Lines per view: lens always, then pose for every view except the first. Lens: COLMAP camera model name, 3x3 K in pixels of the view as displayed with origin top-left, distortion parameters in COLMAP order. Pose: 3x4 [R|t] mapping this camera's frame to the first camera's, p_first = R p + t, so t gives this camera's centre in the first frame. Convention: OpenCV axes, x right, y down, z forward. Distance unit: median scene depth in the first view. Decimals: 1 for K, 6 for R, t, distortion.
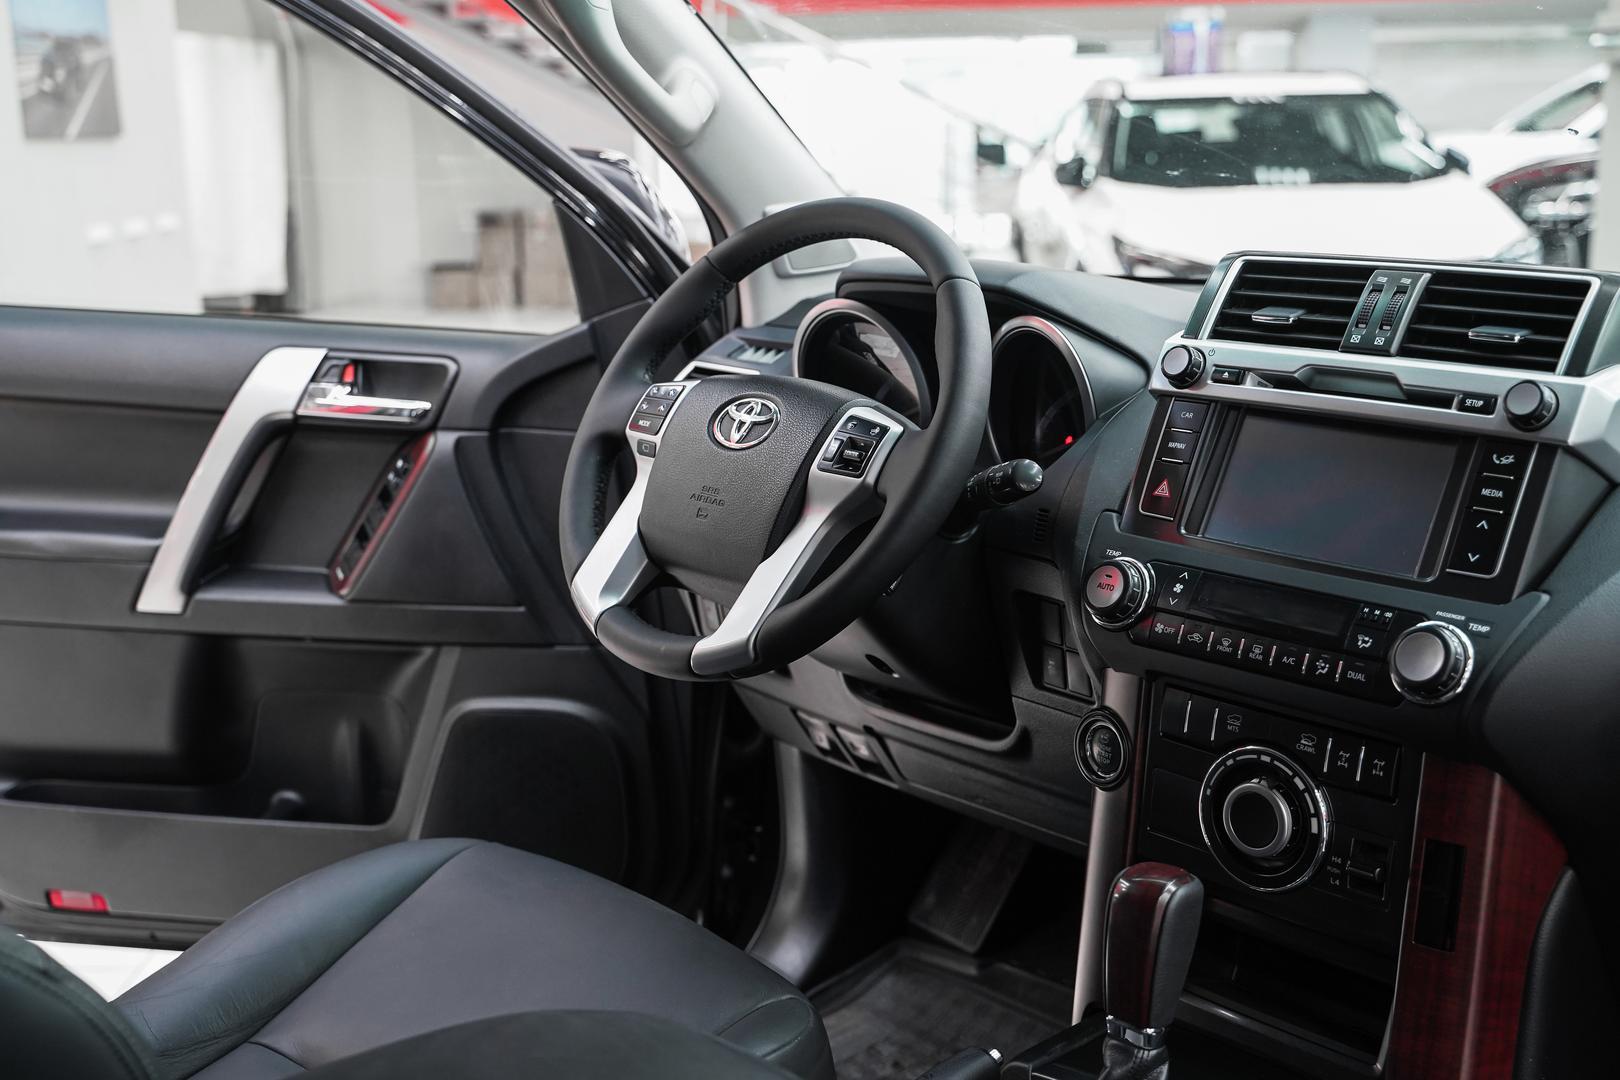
lens RADIAL K [[1846.9, 0, 788.3], [0, 1846.9, 534.2], [0, 0, 1]] dist [-0.012981, 0.012872]
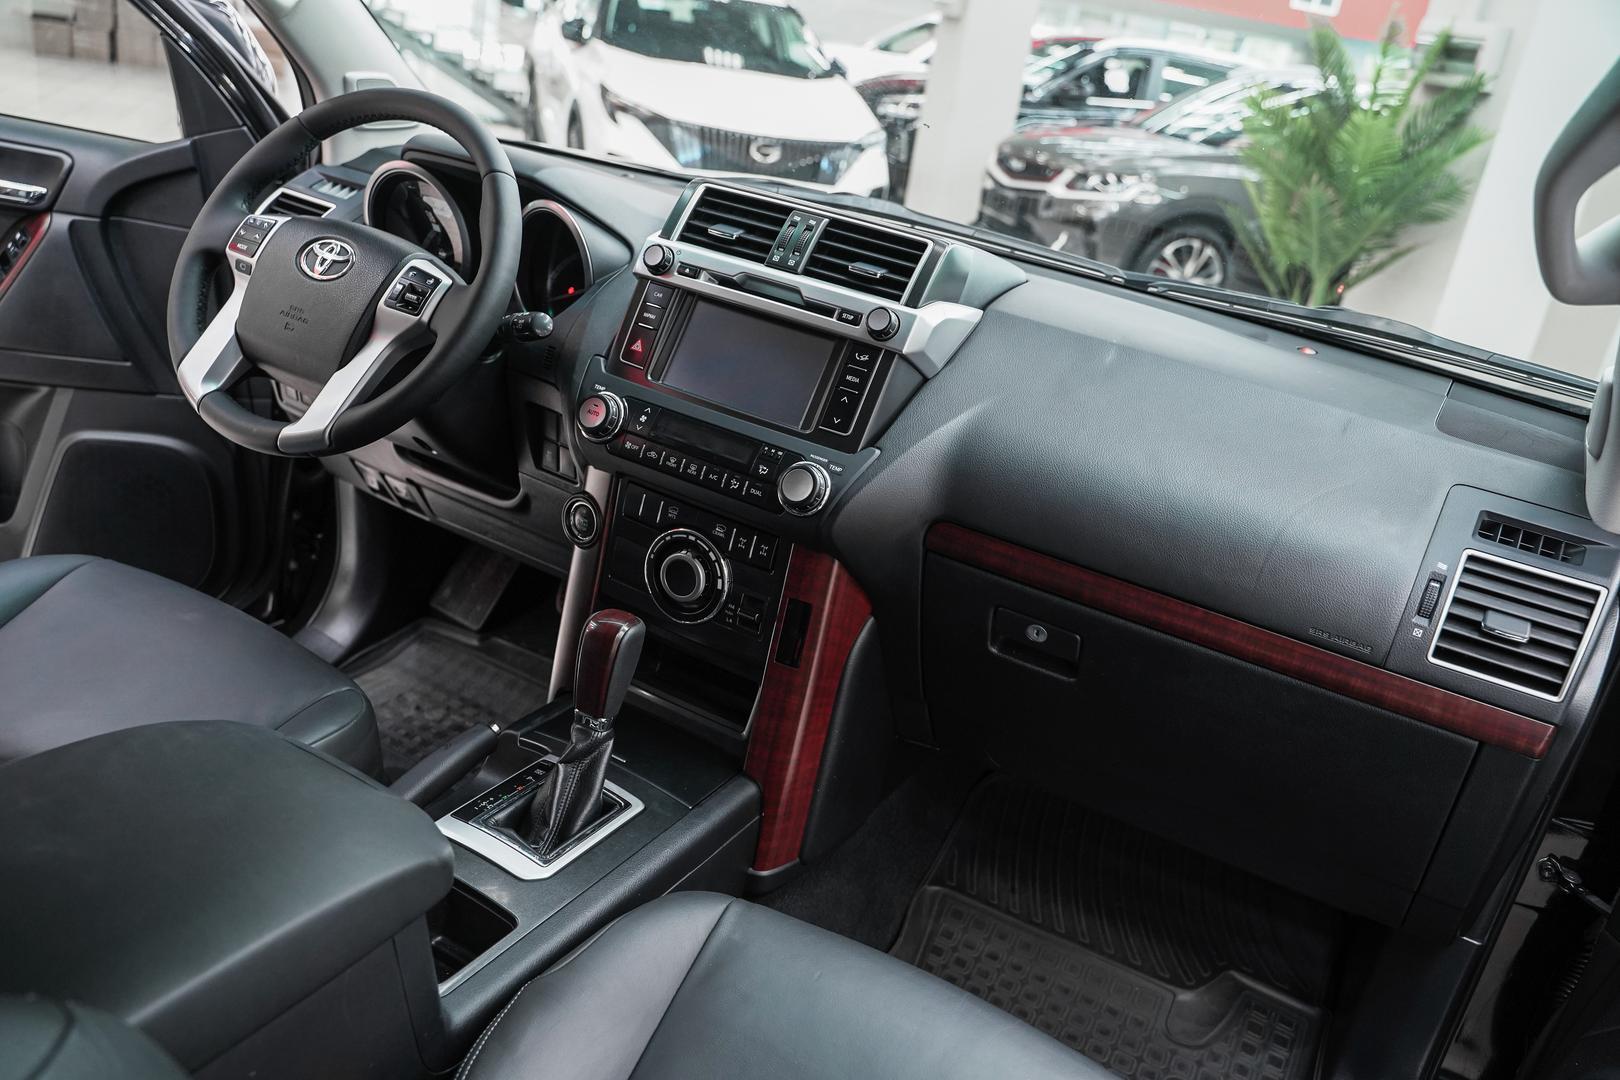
lens RADIAL K [[1286.9, 0, 803.4], [0, 1286.9, 542.5], [0, 0, 1]] dist [-0.009431, 0.003808]
pose [[0.937125, 0.034738, 0.347261, -0.016819], [-0.101026, 0.979434, 0.174653, -0.059778], [-0.334052, -0.198754, 0.921361, 0.007760]]
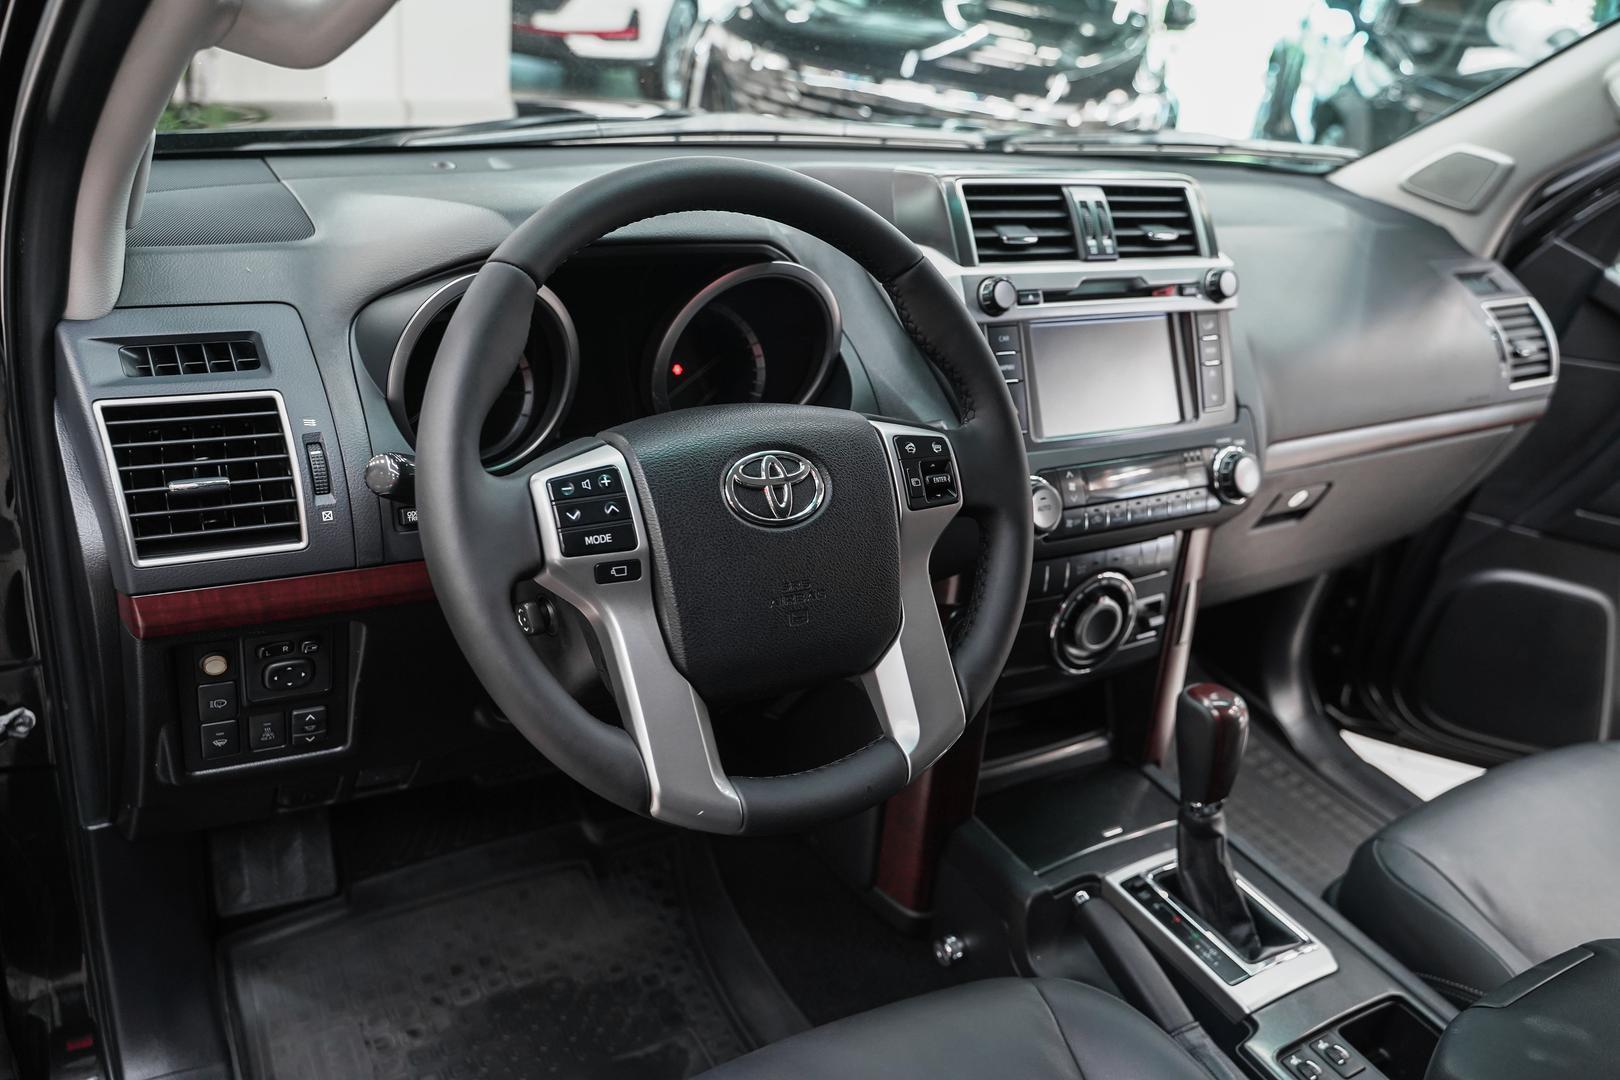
lens RADIAL K [[1286.9, 0, 803.4], [0, 1286.9, 542.5], [0, 0, 1]] dist [-0.009431, 0.003808]
pose [[0.189698, -0.414528, 0.890046, -0.538096], [0.087775, 0.910036, 0.405130, -0.270067], [-0.977911, 0.001272, 0.209017, 0.921890]]
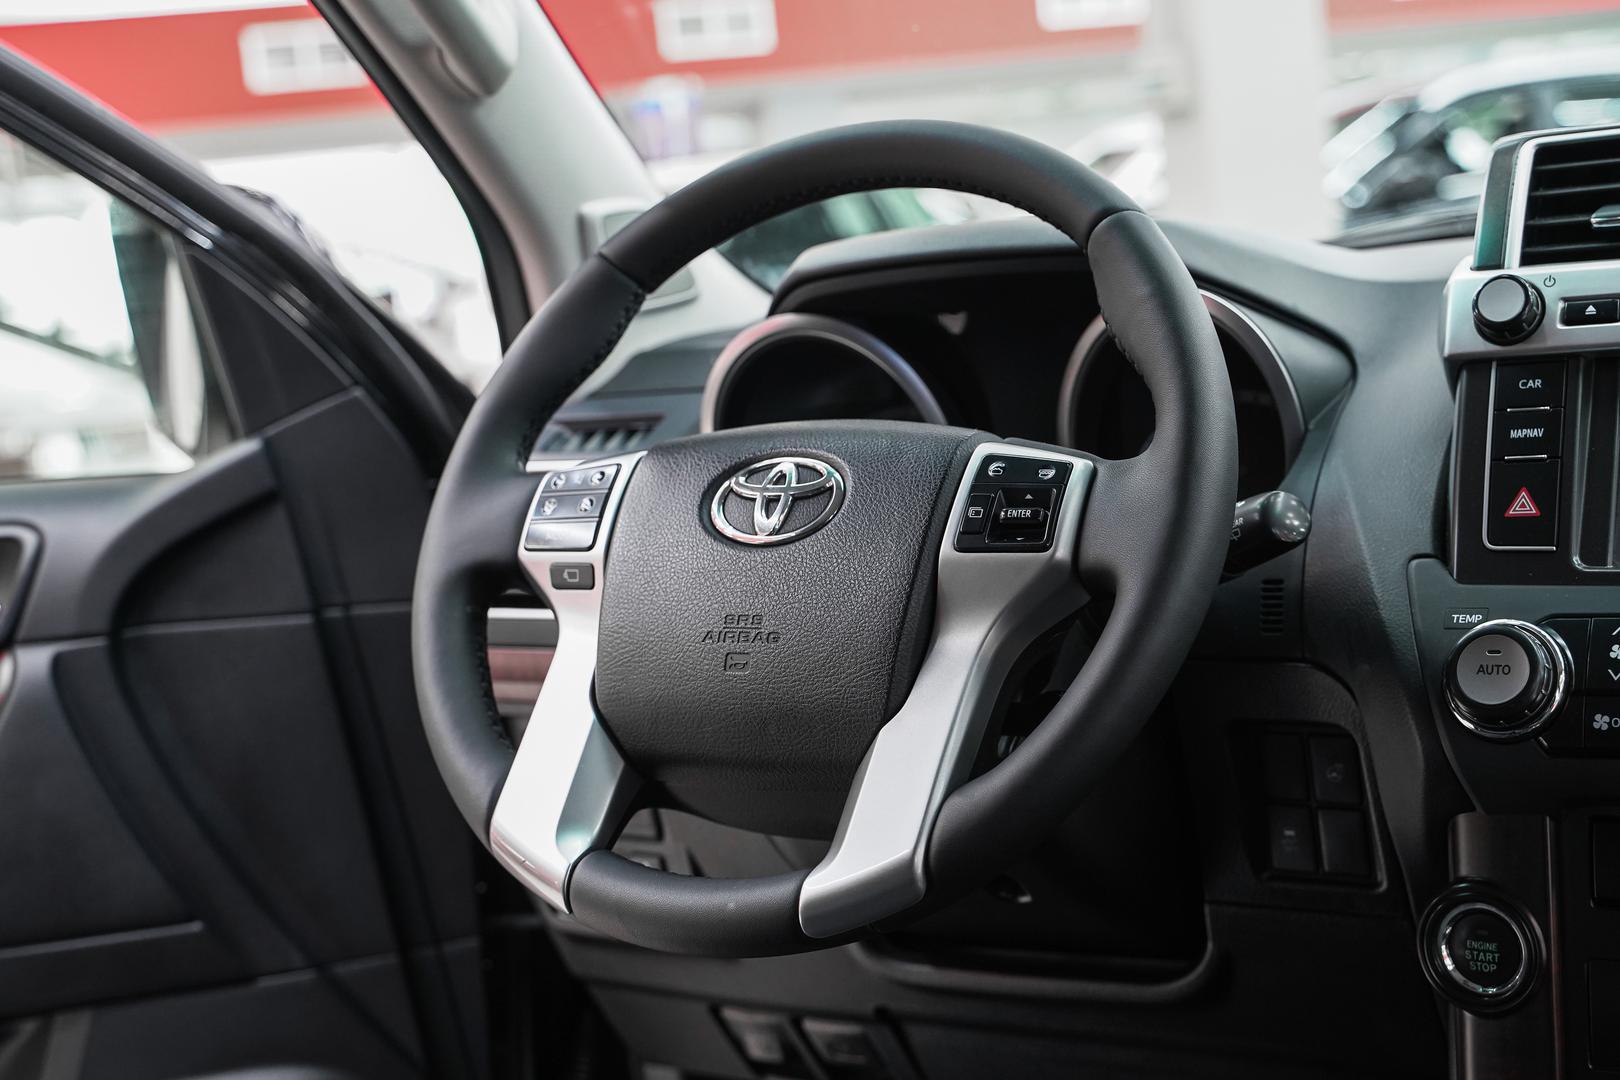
lens RADIAL K [[2370.3, 0, 810.0], [0, 2370.3, 540.0], [0, 0, 1]] dist [-0.010383, -0.083700]
pose [[0.949695, -0.118442, 0.289916, -0.243249], [0.148962, 0.985140, -0.085496, 0.018661], [-0.275482, 0.124381, 0.953226, 0.301921]]
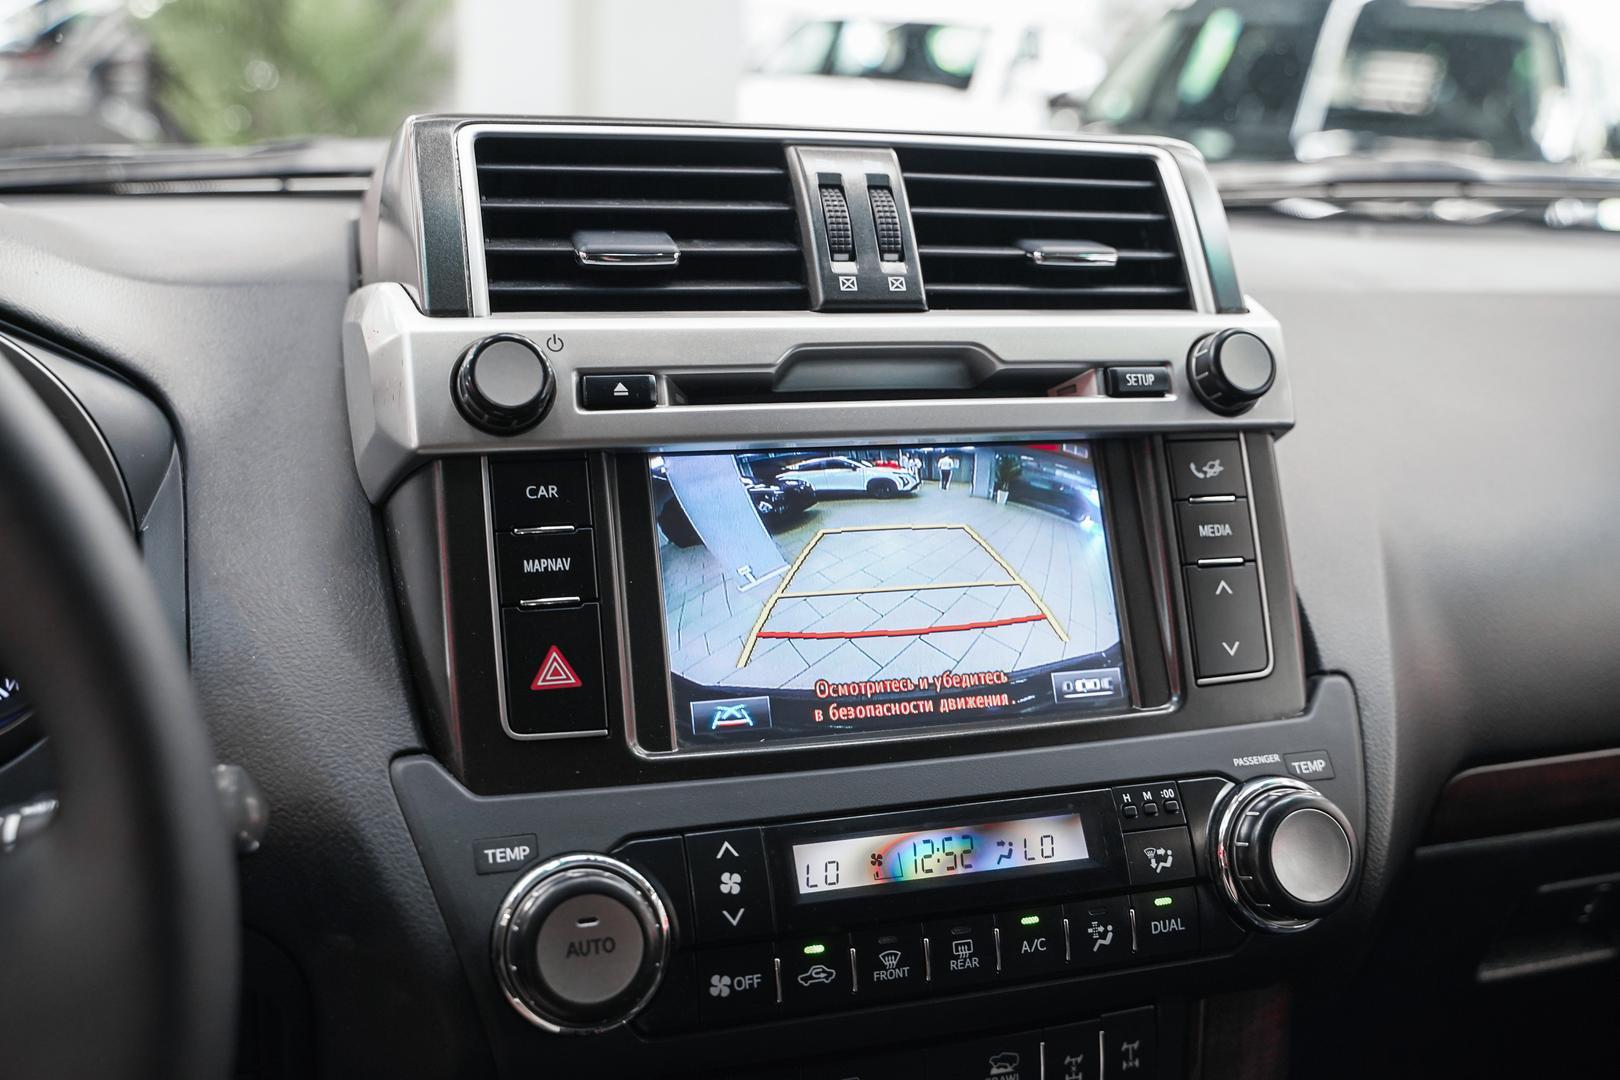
lens RADIAL K [[1646.1, 0, 818.5], [0, 1646.1, 523.6], [0, 0, 1]] dist [-0.014486, -0.003101]
pose [[0.399142, -0.222850, 0.889395, -0.103746], [0.154057, 0.972523, 0.174541, -0.111403], [-0.903854, 0.067351, 0.422507, 0.748363]]
